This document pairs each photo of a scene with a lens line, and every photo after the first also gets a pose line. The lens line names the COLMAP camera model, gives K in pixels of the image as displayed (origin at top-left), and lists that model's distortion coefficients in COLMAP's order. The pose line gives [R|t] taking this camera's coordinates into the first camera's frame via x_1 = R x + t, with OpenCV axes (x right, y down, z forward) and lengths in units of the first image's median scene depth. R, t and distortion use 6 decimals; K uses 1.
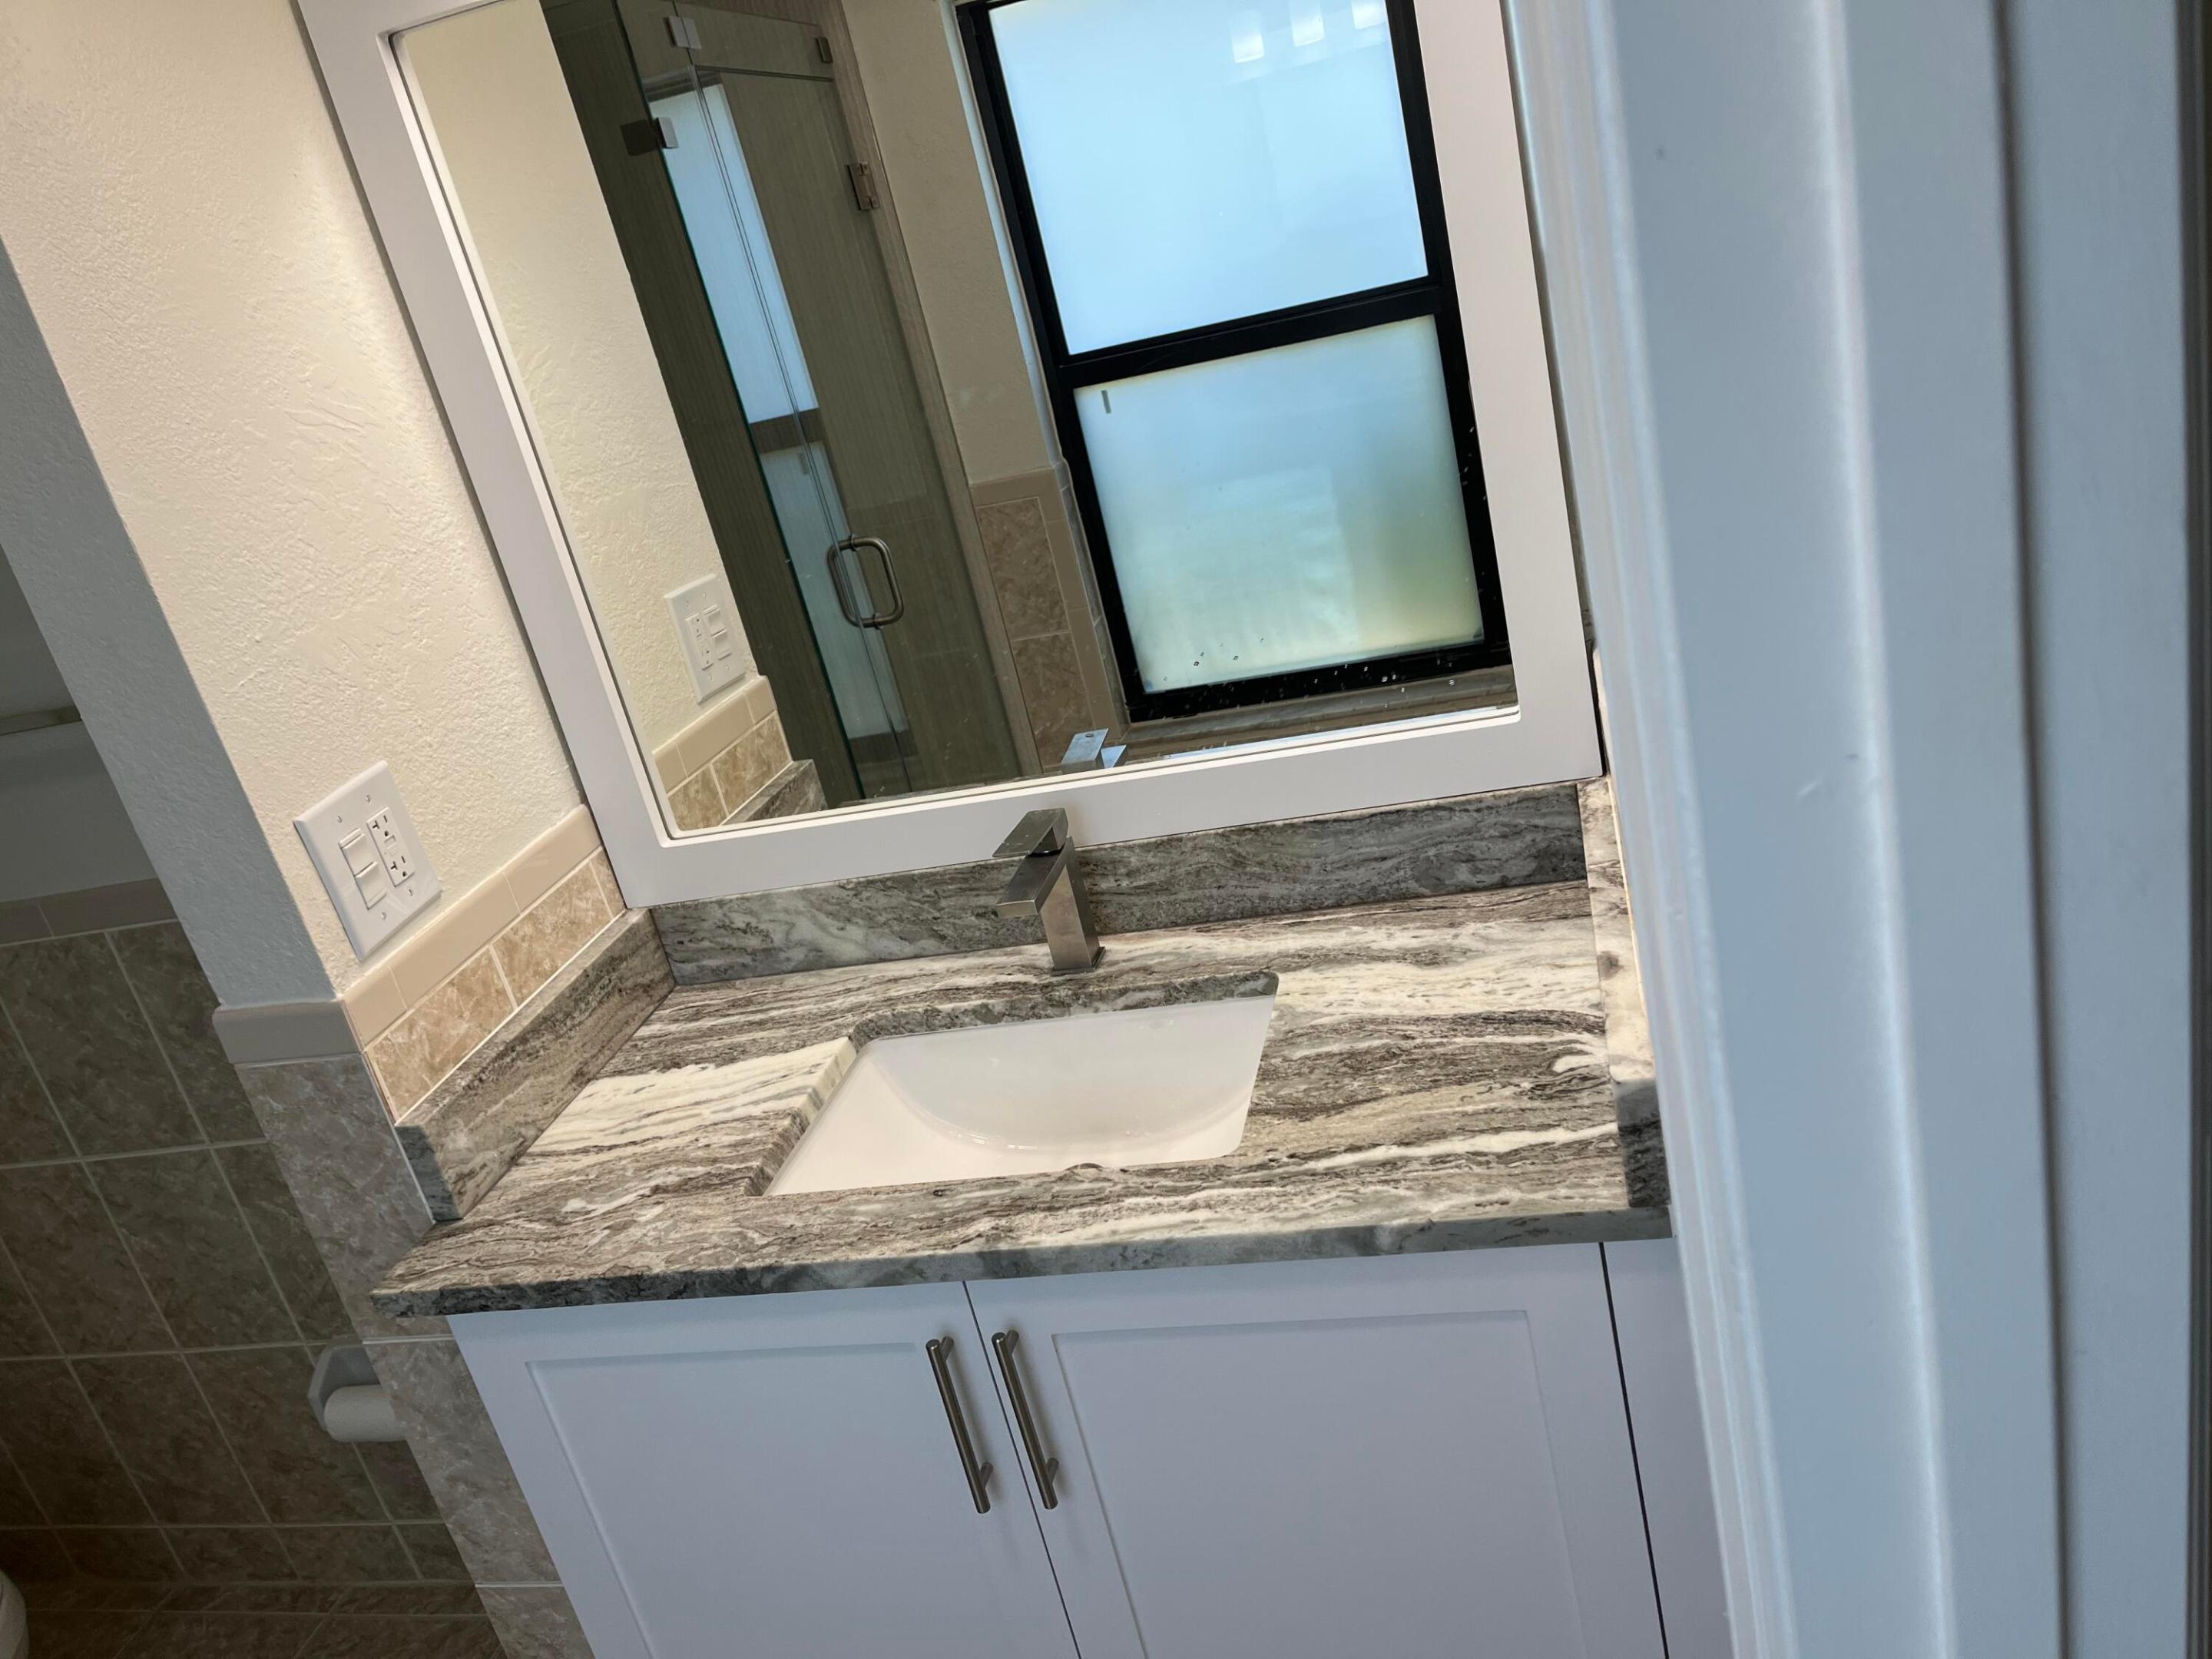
lens RADIAL K [[1695.0, 0, 1106.0], [0, 1695.0, 829.5], [0, 0, 1]] dist [0.118784, -0.160588]
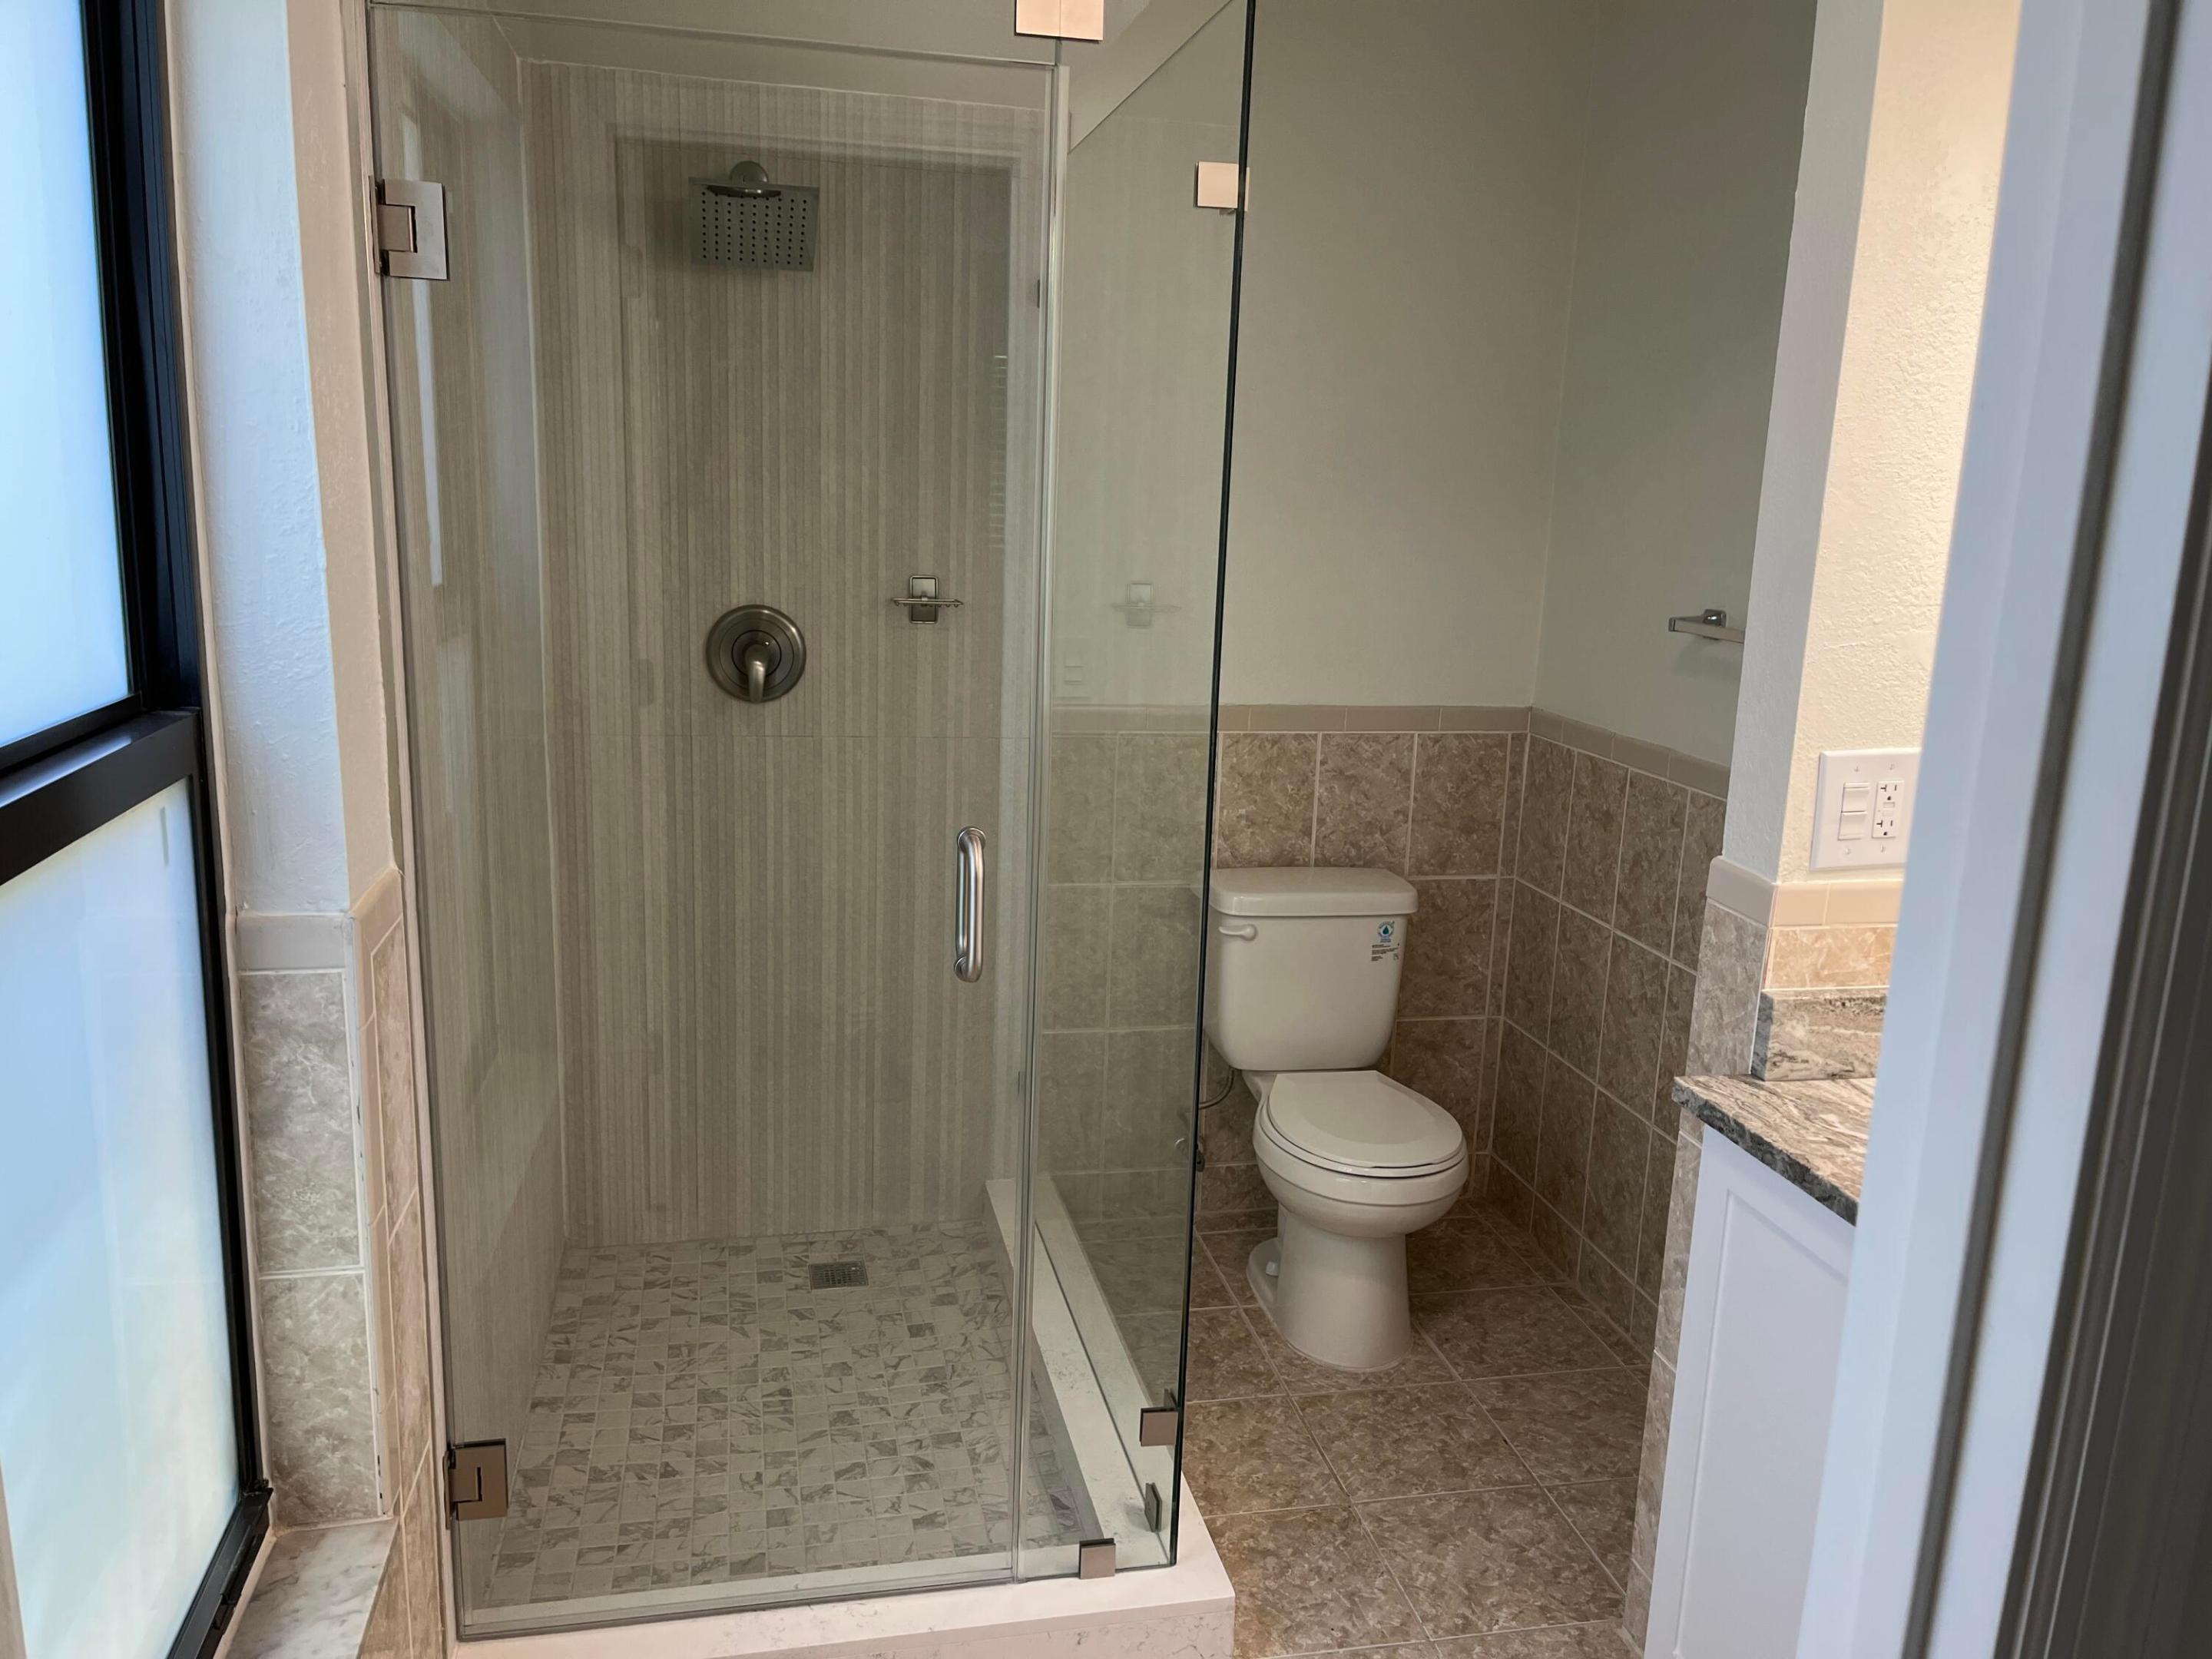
lens RADIAL K [[1695.0, 0, 1106.0], [0, 1695.0, 829.5], [0, 0, 1]] dist [0.118784, -0.160588]
pose [[0.393267, 0.423676, -0.815990, 0.402632], [-0.449545, 0.862787, 0.231316, -0.012340], [0.802029, 0.275855, 0.529768, -0.127152]]
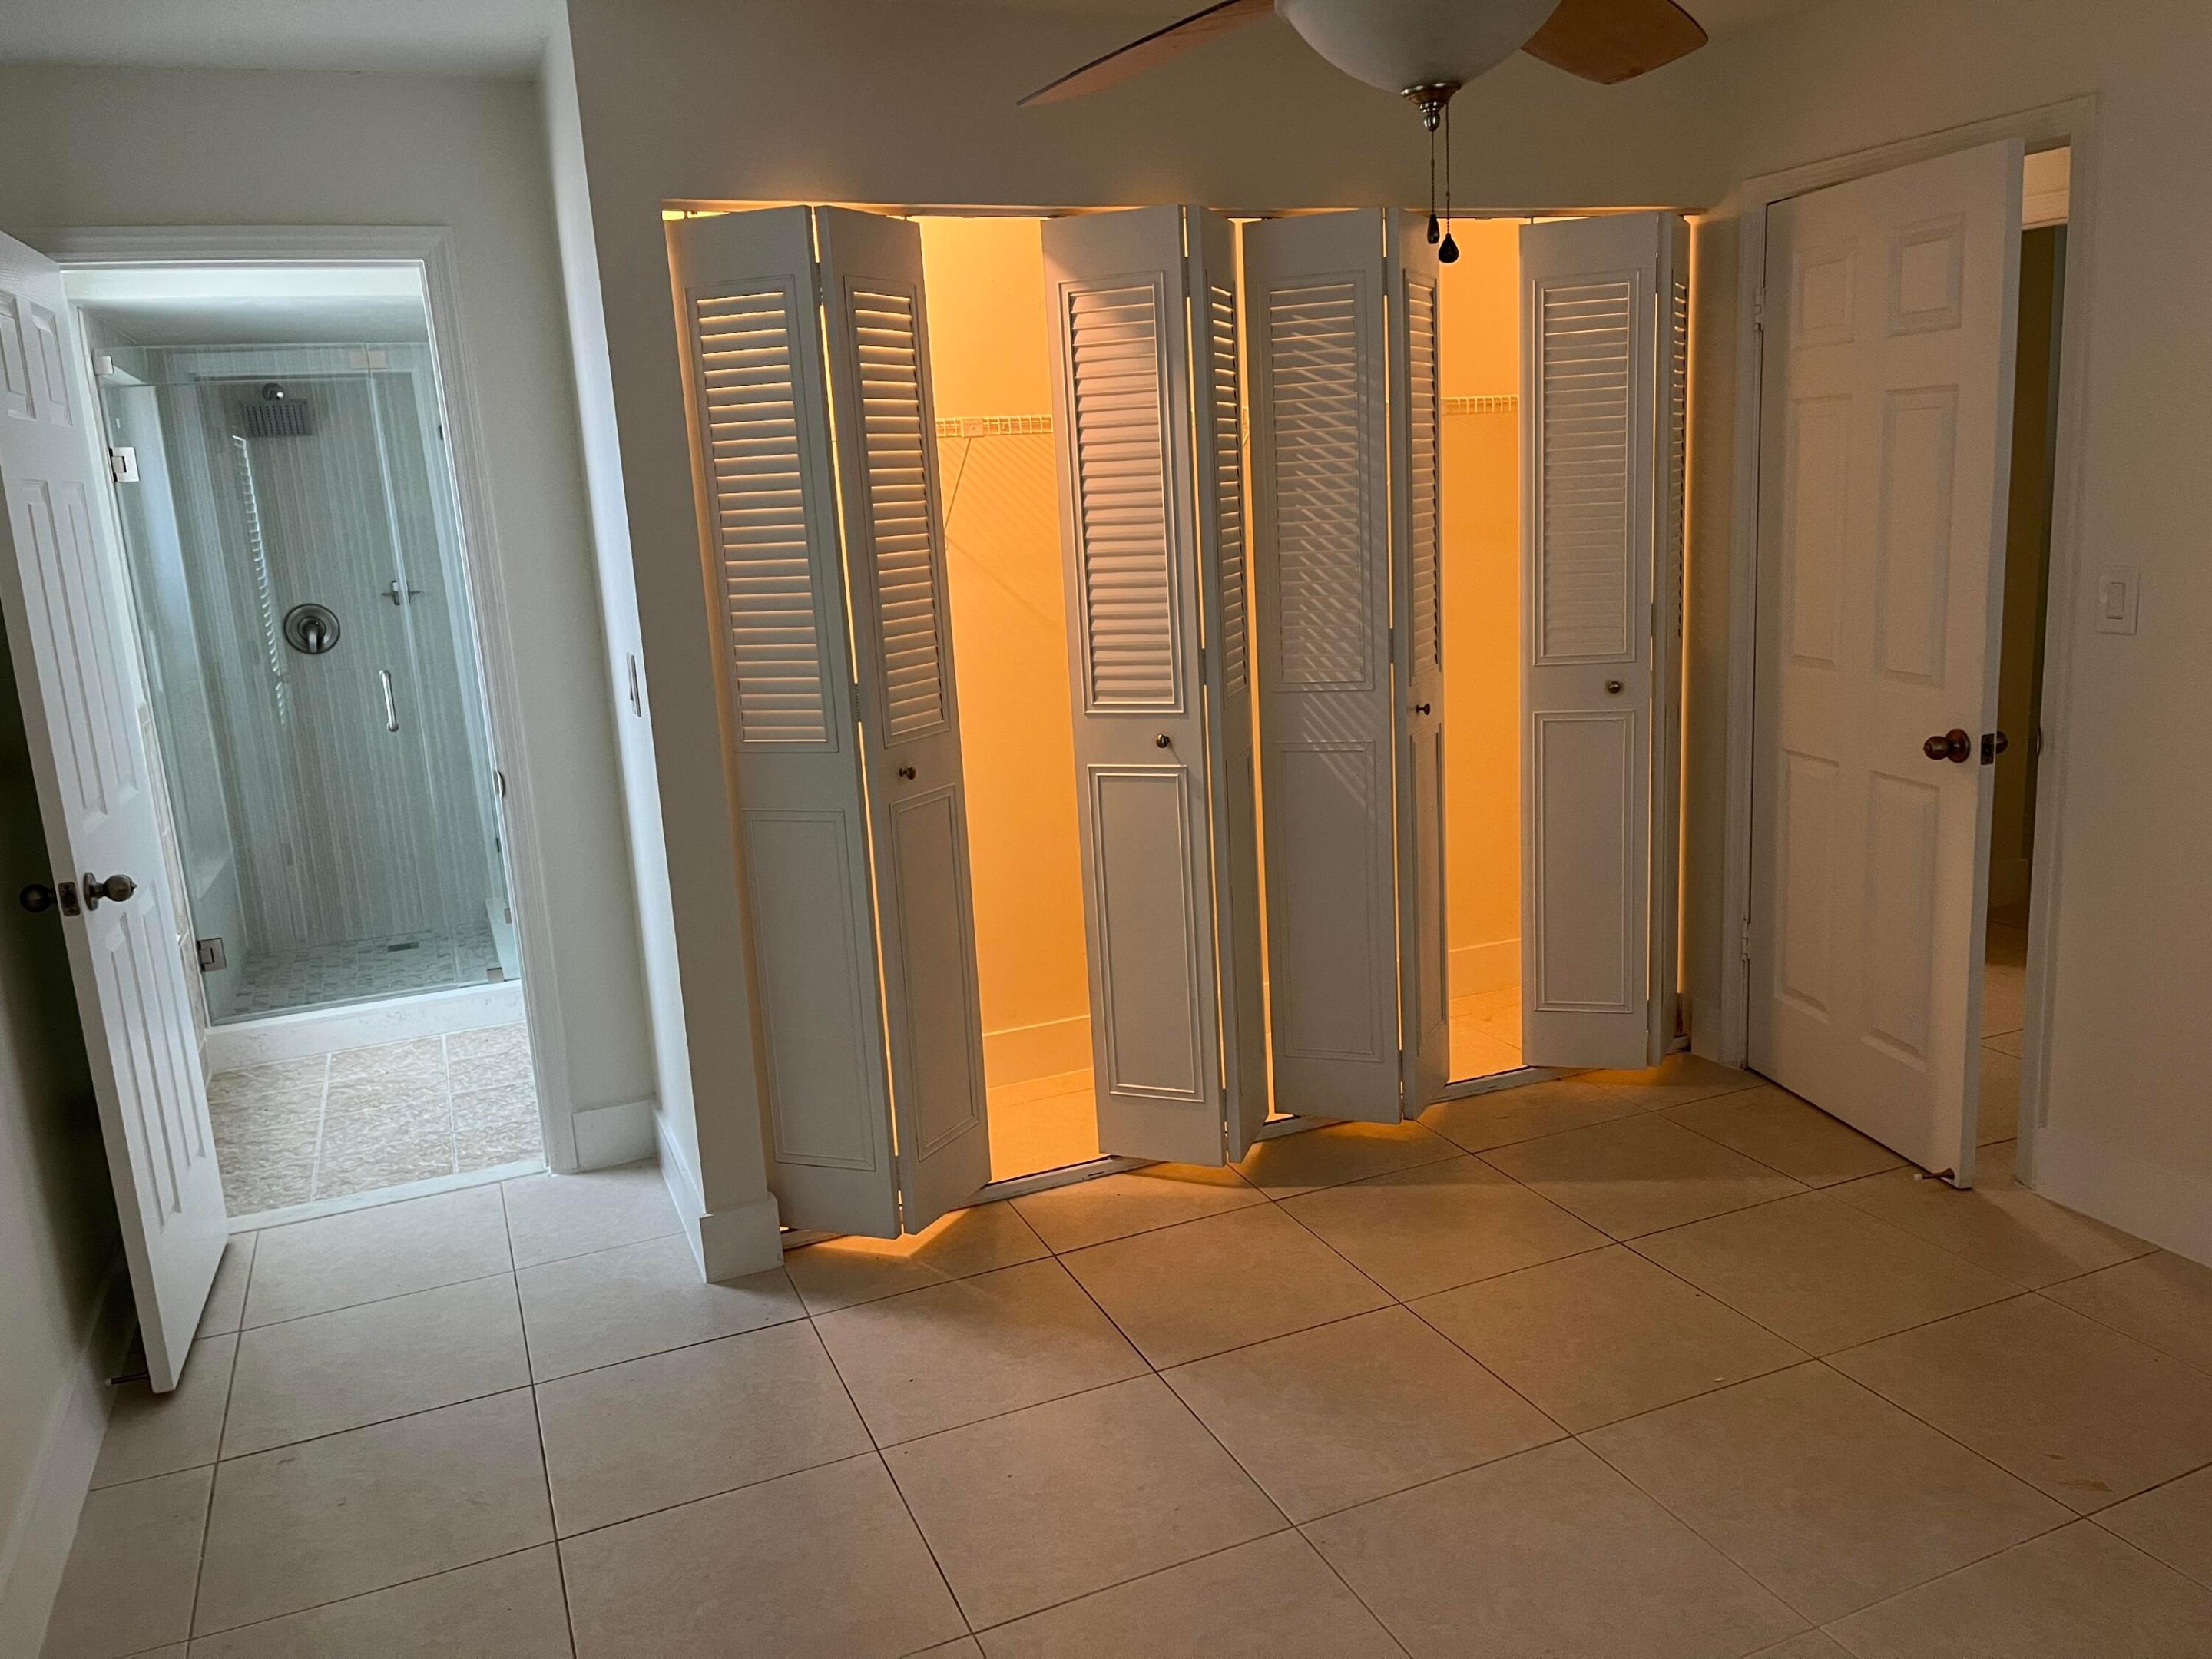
lens RADIAL K [[1695.0, 0, 1106.0], [0, 1695.0, 829.5], [0, 0, 1]] dist [0.118784, -0.160588]
pose [[0.568452, 0.357042, -0.741204, 1.614531], [-0.366758, 0.916425, 0.160169, -0.231775], [0.736444, 0.180794, 0.651892, -0.383749]]
